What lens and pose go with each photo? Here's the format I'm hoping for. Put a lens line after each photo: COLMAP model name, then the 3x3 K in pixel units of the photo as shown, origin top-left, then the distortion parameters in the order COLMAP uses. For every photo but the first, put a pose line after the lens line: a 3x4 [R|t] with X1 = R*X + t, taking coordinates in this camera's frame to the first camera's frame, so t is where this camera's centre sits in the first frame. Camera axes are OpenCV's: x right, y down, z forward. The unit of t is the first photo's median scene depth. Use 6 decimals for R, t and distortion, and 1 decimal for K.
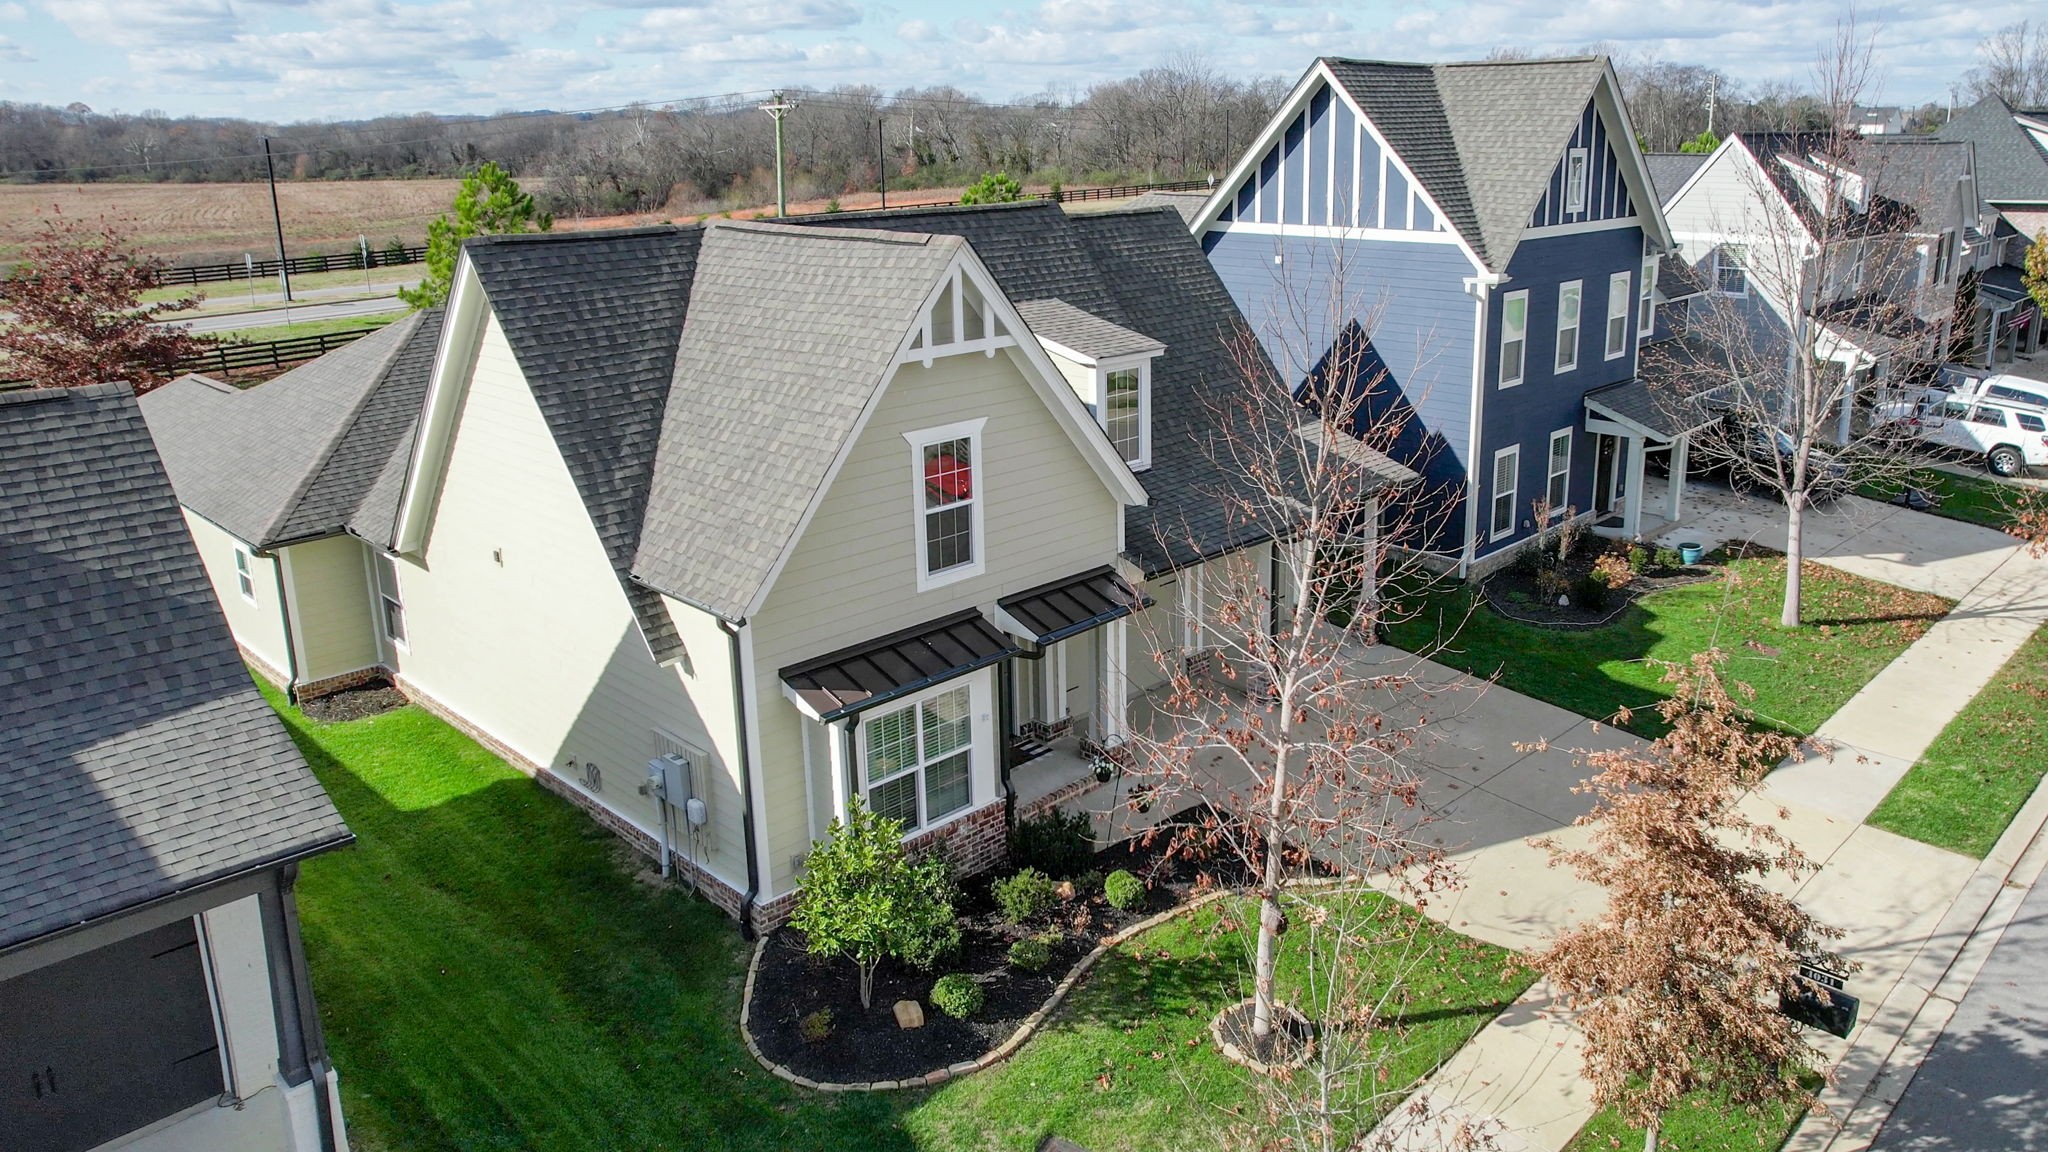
lens RADIAL K [[1446.5, 0, 1107.4], [0, 1446.5, 543.2], [0, 0, 1]] dist [-0.010900, 0.018280]
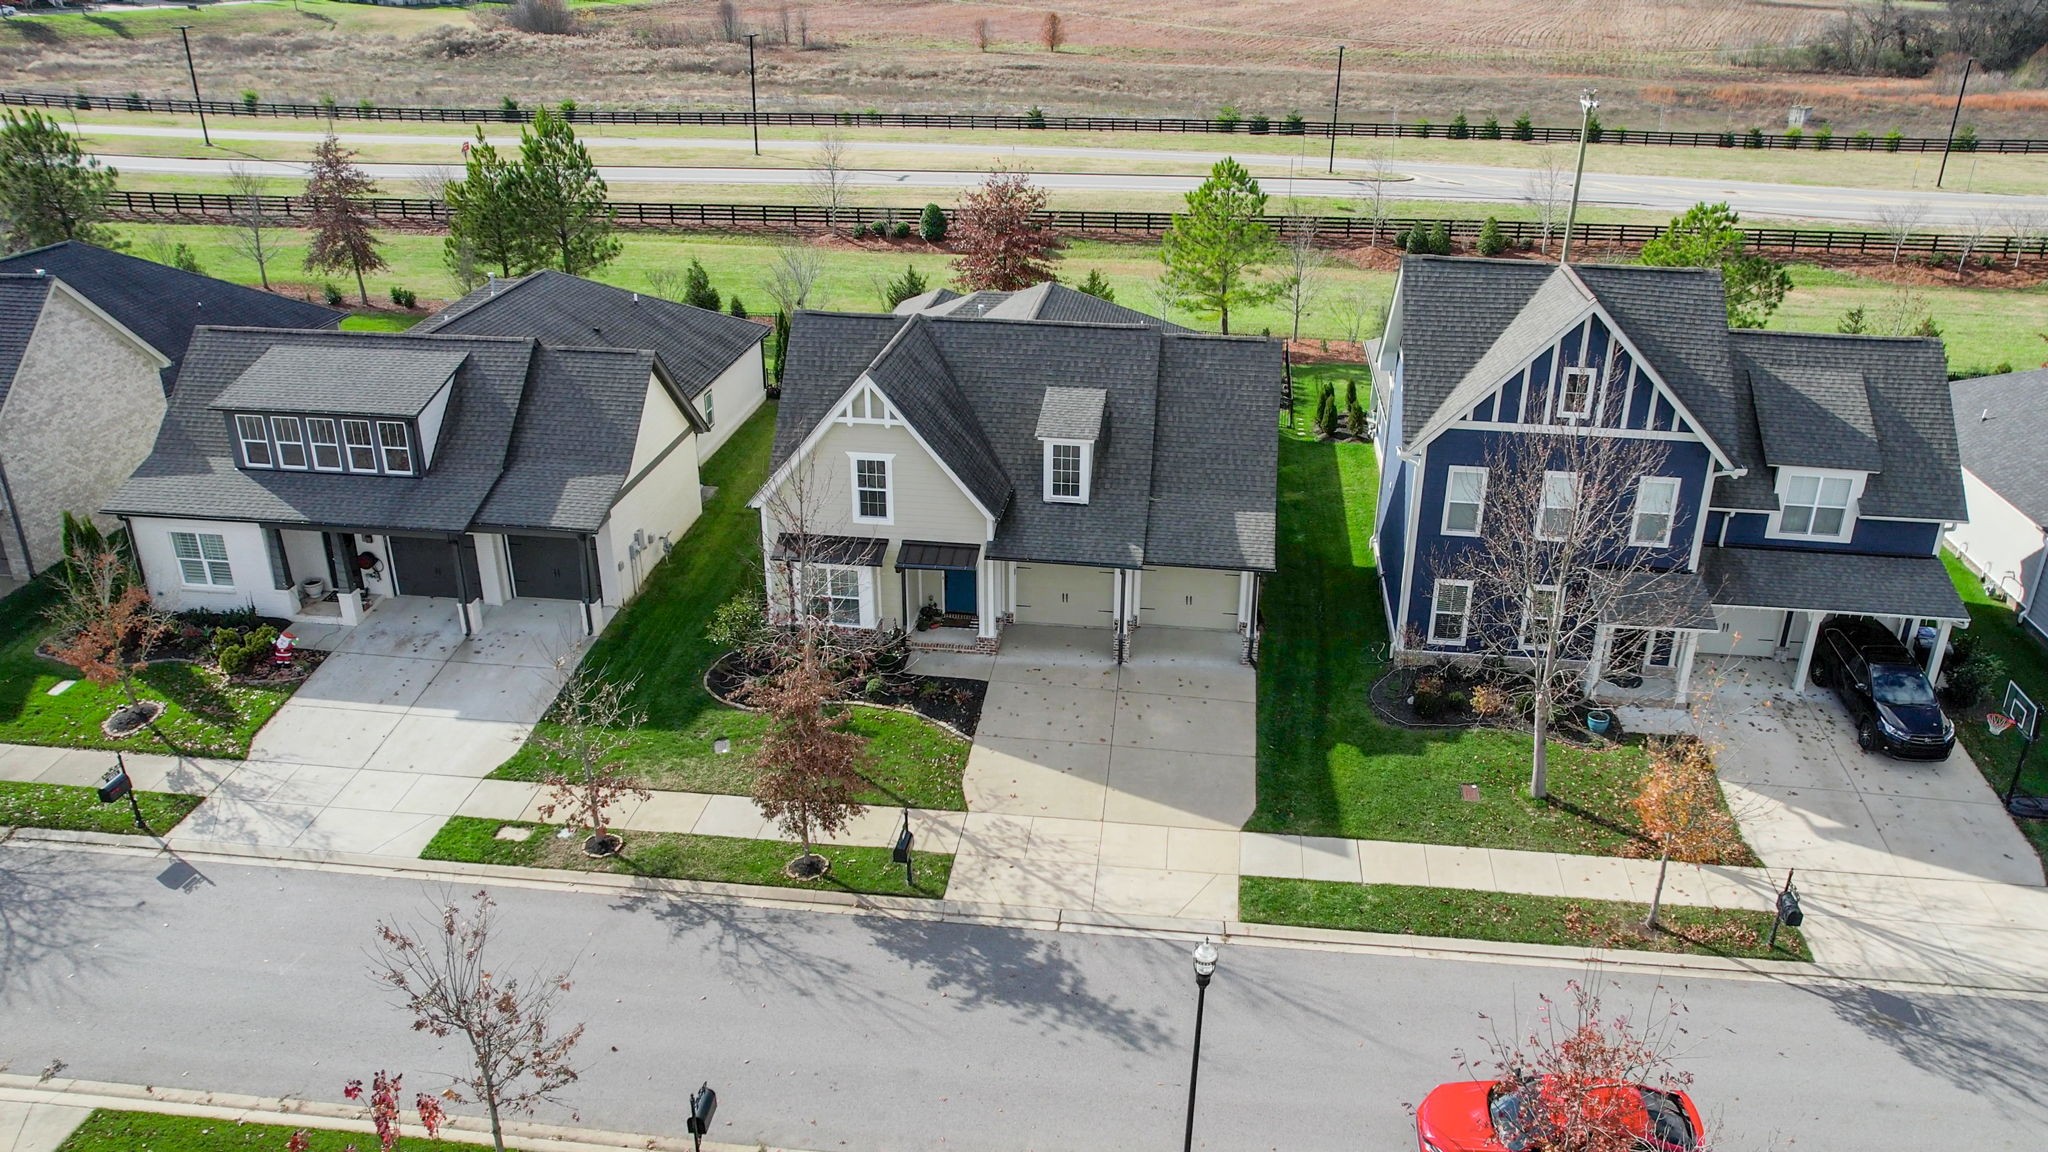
lens RADIAL K [[1446.5, 0, 1107.4], [0, 1446.5, 543.2], [0, 0, 1]] dist [-0.010900, 0.018280]
pose [[0.602129, 0.338114, -0.723270, 1.667653], [-0.242397, 0.940558, 0.237895, -0.541533], [0.760713, 0.032075, 0.648296, -0.116262]]
